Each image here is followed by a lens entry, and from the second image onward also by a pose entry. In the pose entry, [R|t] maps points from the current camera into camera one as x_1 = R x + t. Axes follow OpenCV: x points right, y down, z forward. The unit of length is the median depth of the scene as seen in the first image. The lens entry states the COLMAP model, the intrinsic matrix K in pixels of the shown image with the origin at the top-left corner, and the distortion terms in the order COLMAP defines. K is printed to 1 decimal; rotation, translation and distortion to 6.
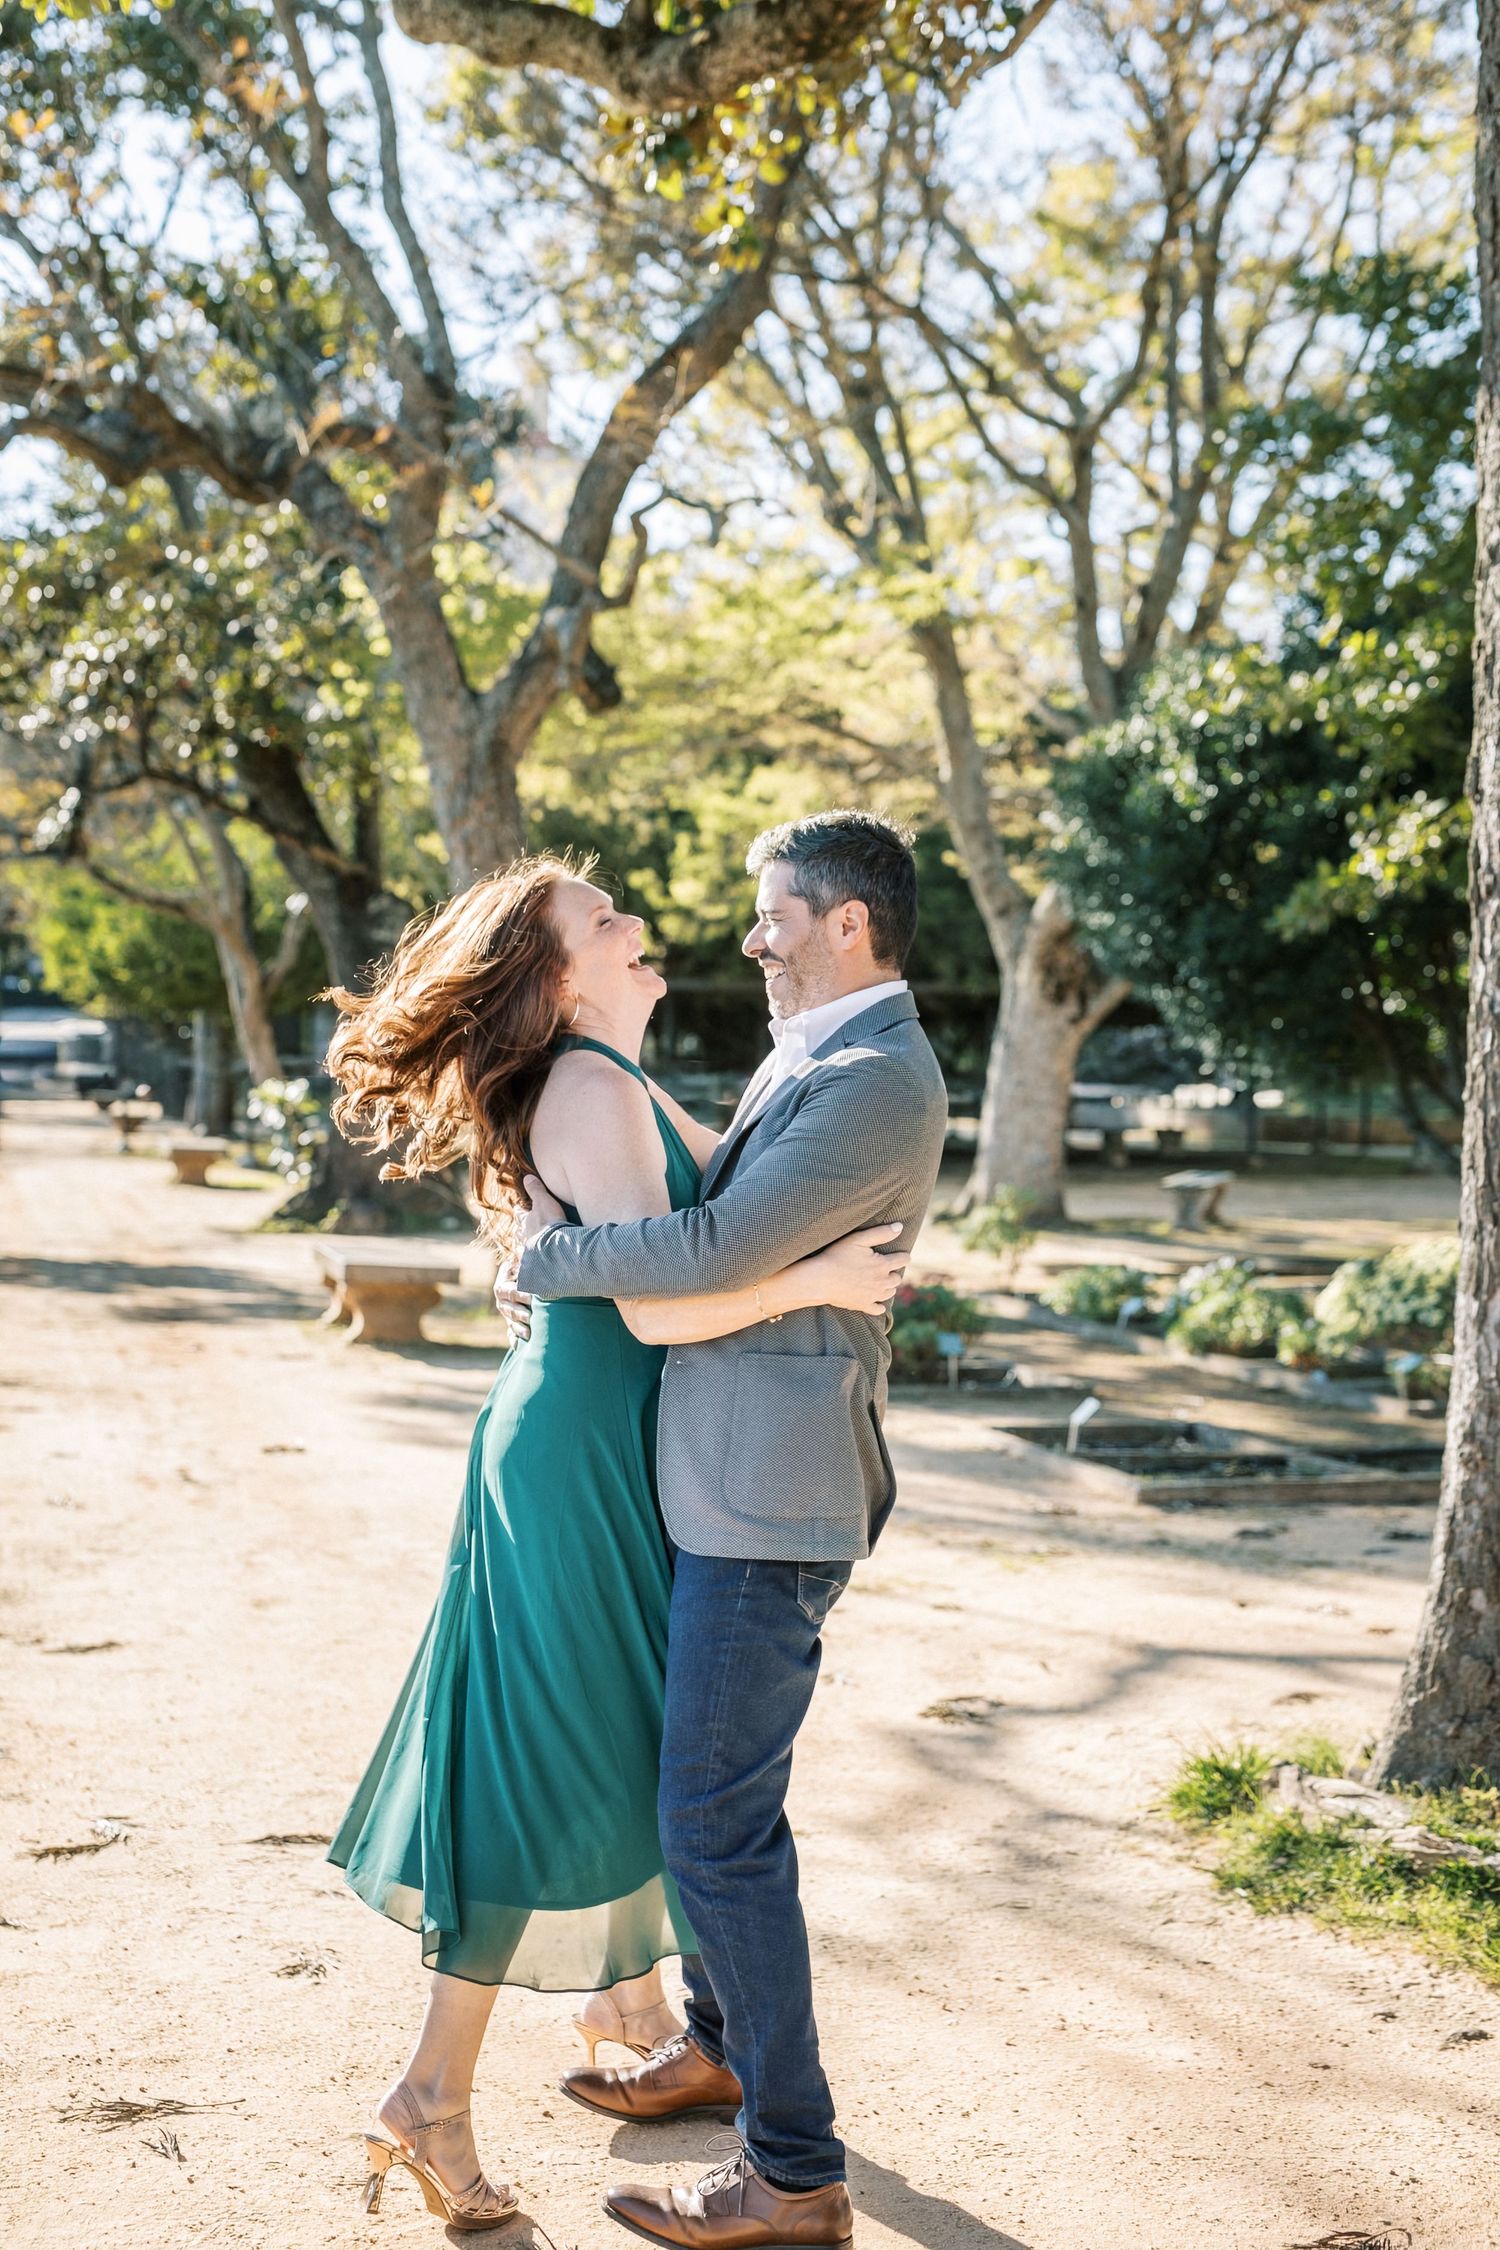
lens RADIAL K [[3111.4, 0, 700.2], [0, 3111.4, 1201.0], [0, 0, 1]] dist [0.003636, 0.070668]
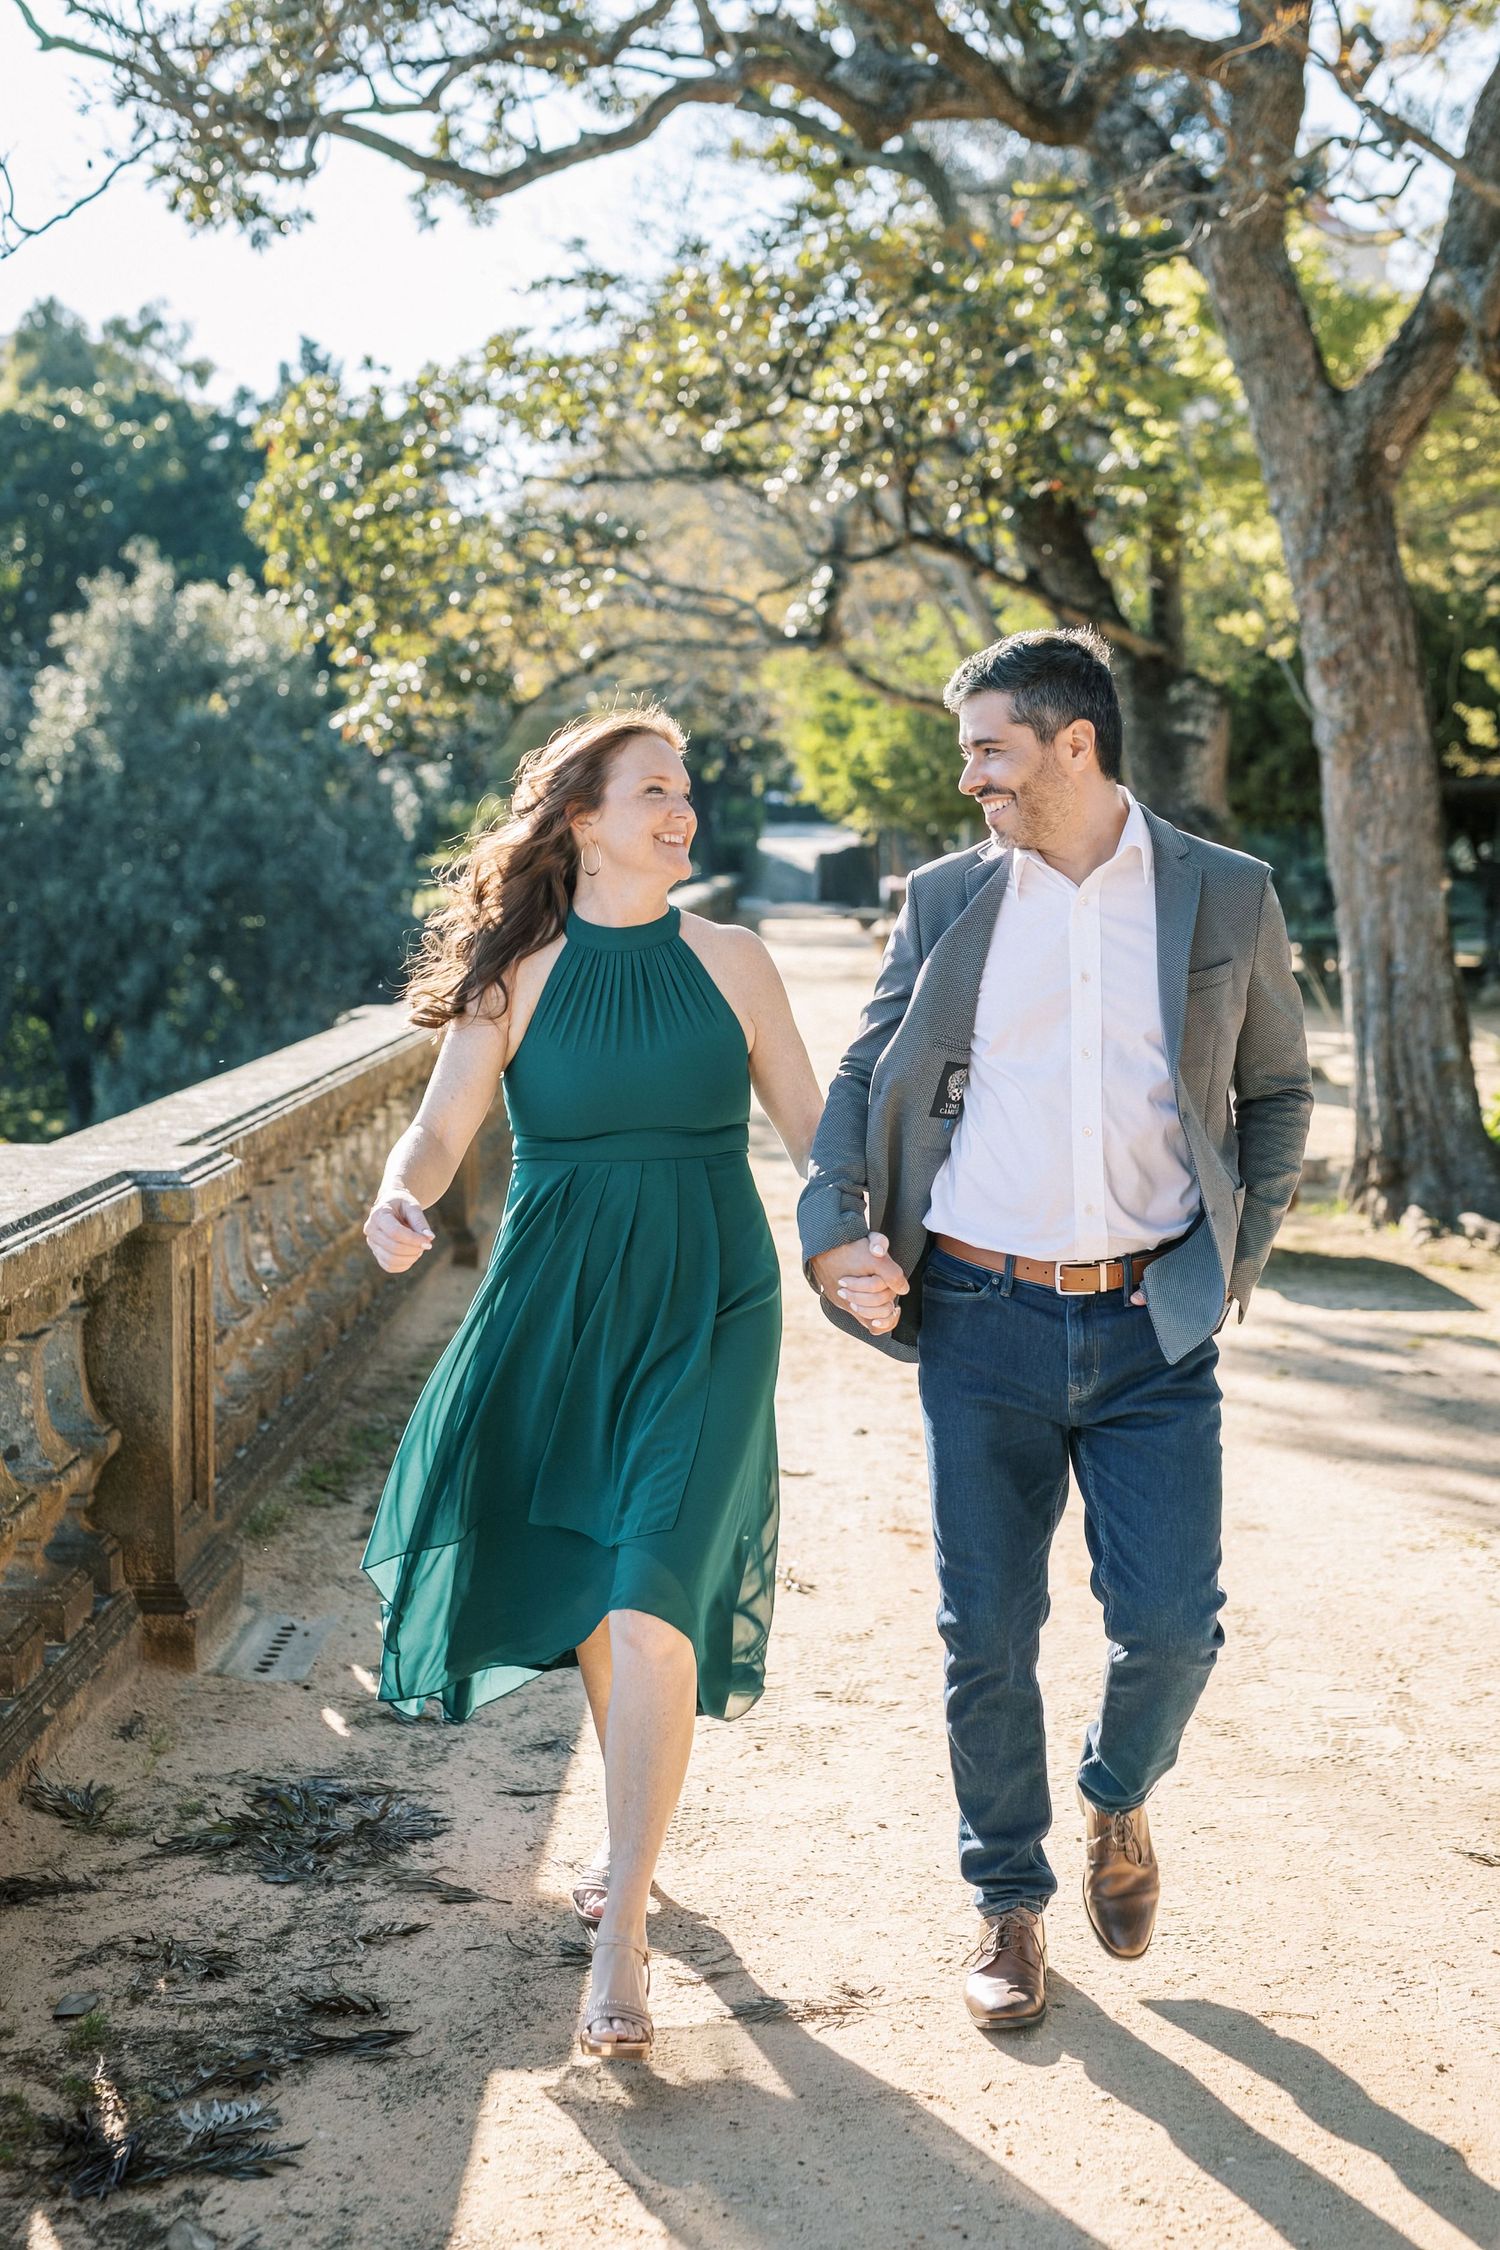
lens RADIAL K [[3084.8, 0, 750.0], [0, 3084.8, 1125.0], [0, 0, 1]] dist [-0.014086, 0.026450]
pose [[0.974100, 0.007800, -0.225983, -0.031097], [0.000546, 0.999321, 0.036847, -0.009995], [0.226117, -0.036016, 0.973434, 0.178509]]
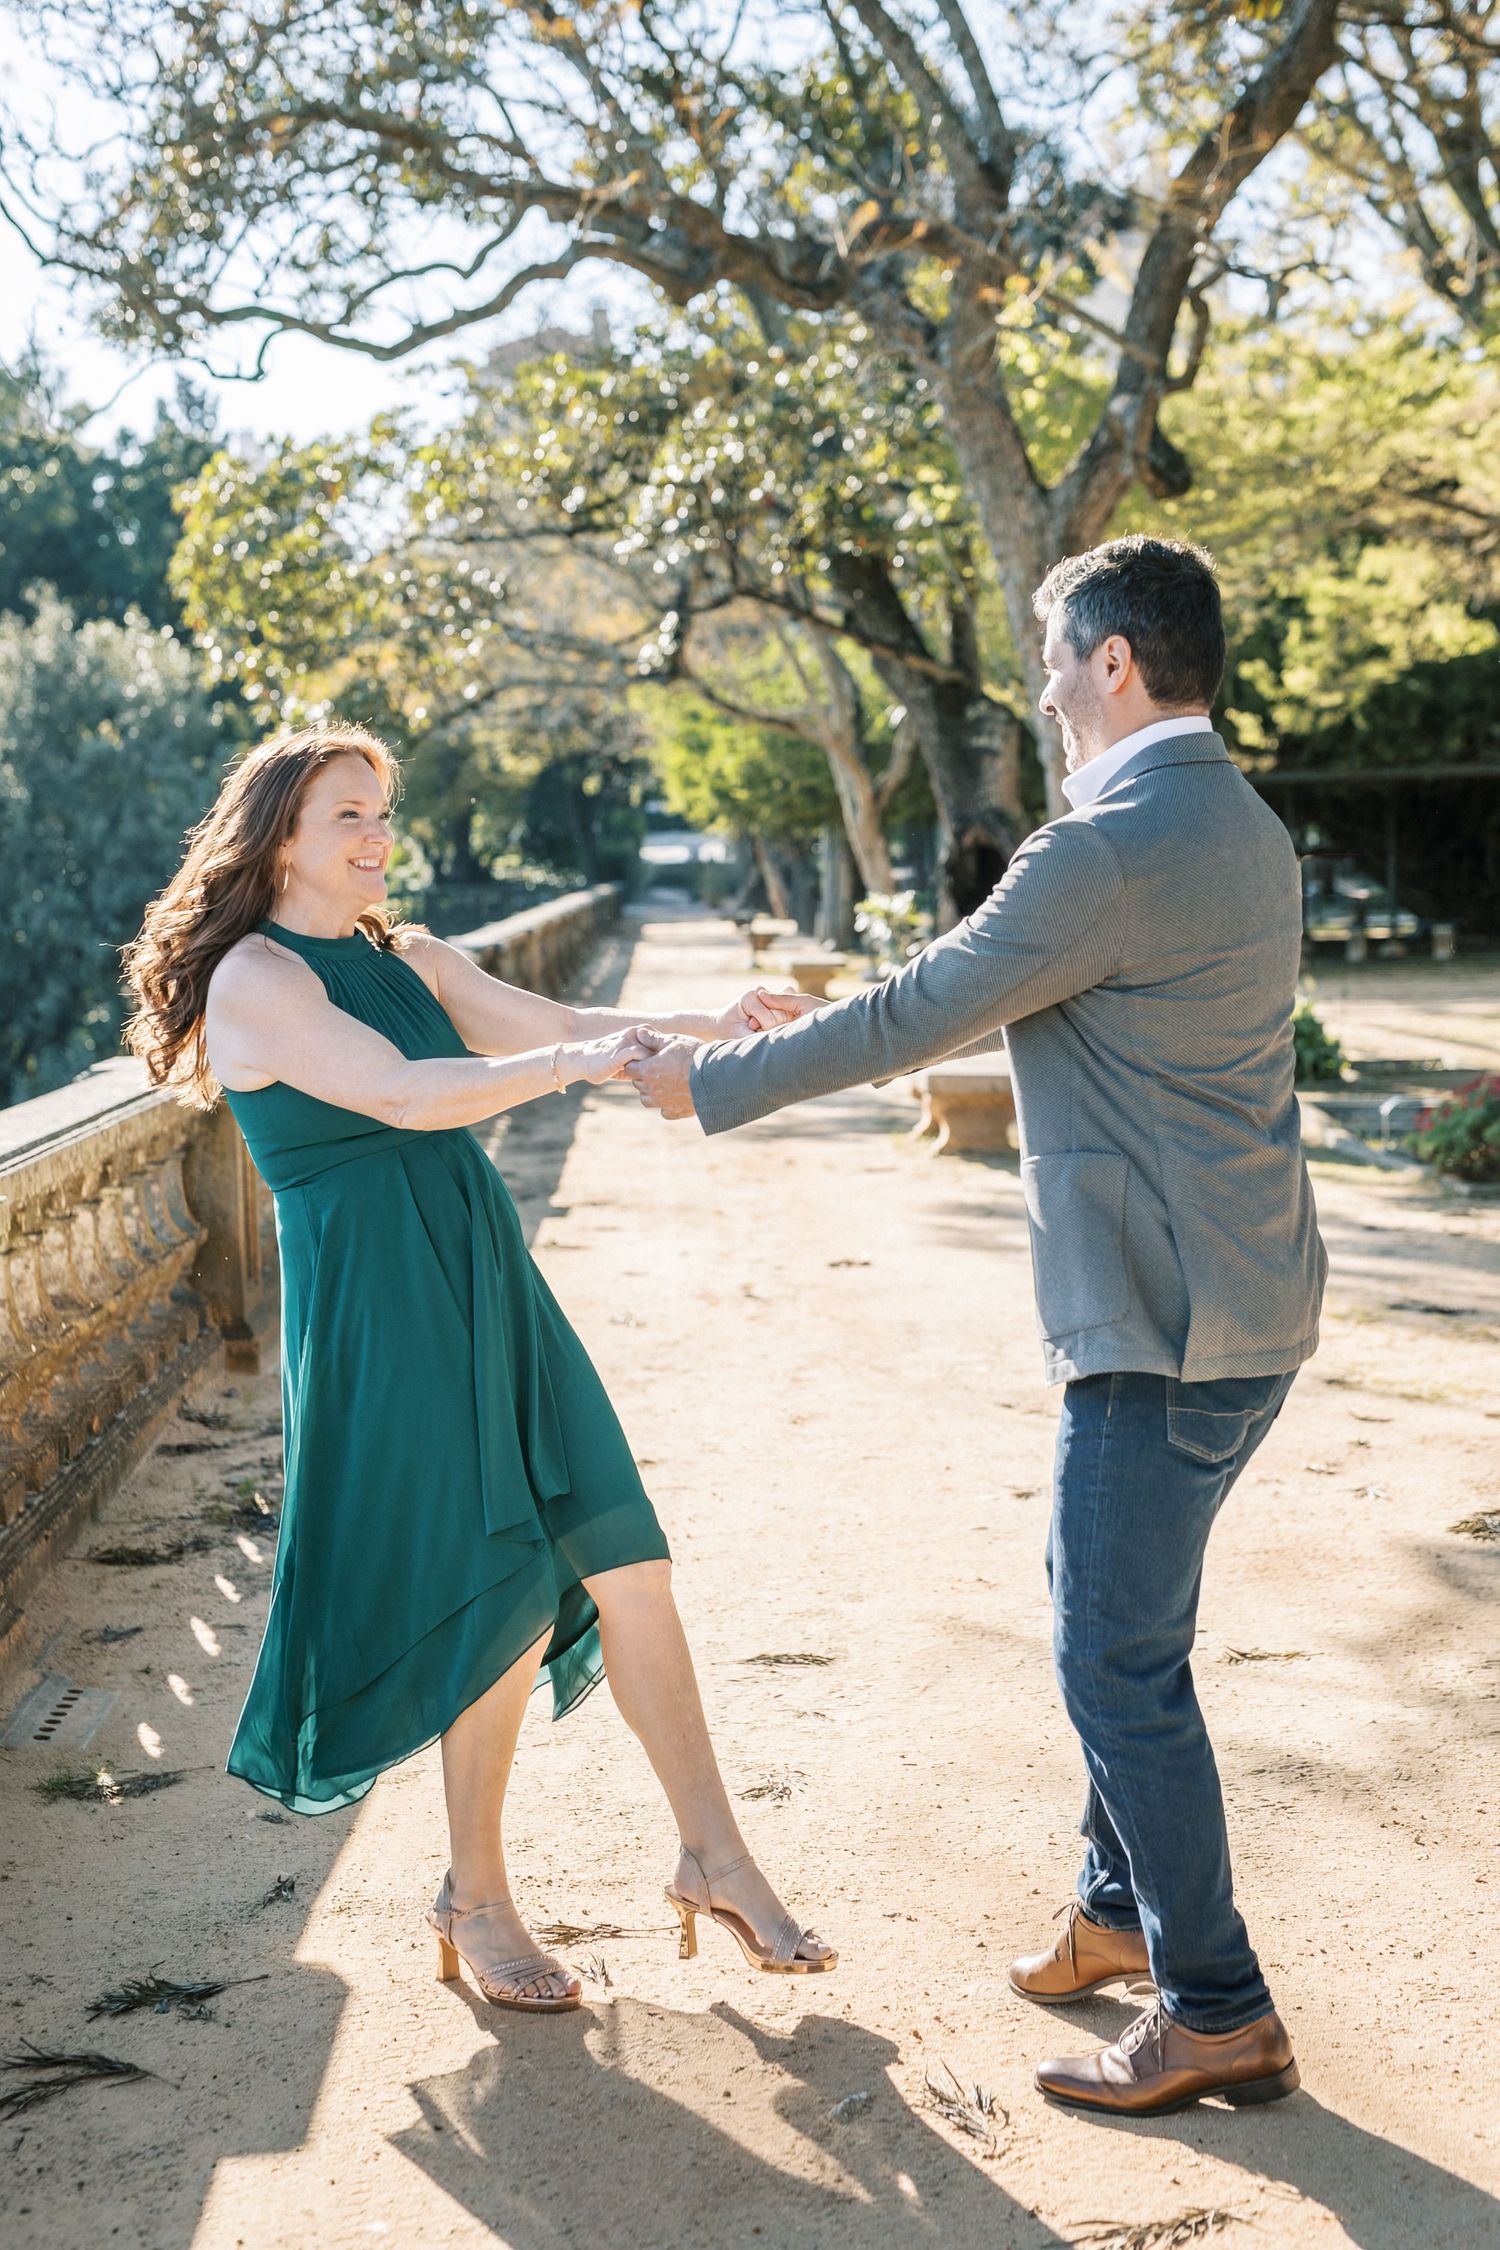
lens RADIAL K [[3103.4, 0, 782.7], [0, 3103.4, 1159.3], [0, 0, 1]] dist [0.028471, -0.045907]
pose [[0.982545, -0.027119, -0.184040, 0.016353], [0.036156, 0.998290, 0.045928, -0.000174], [0.182480, -0.051781, 0.981845, 0.008963]]
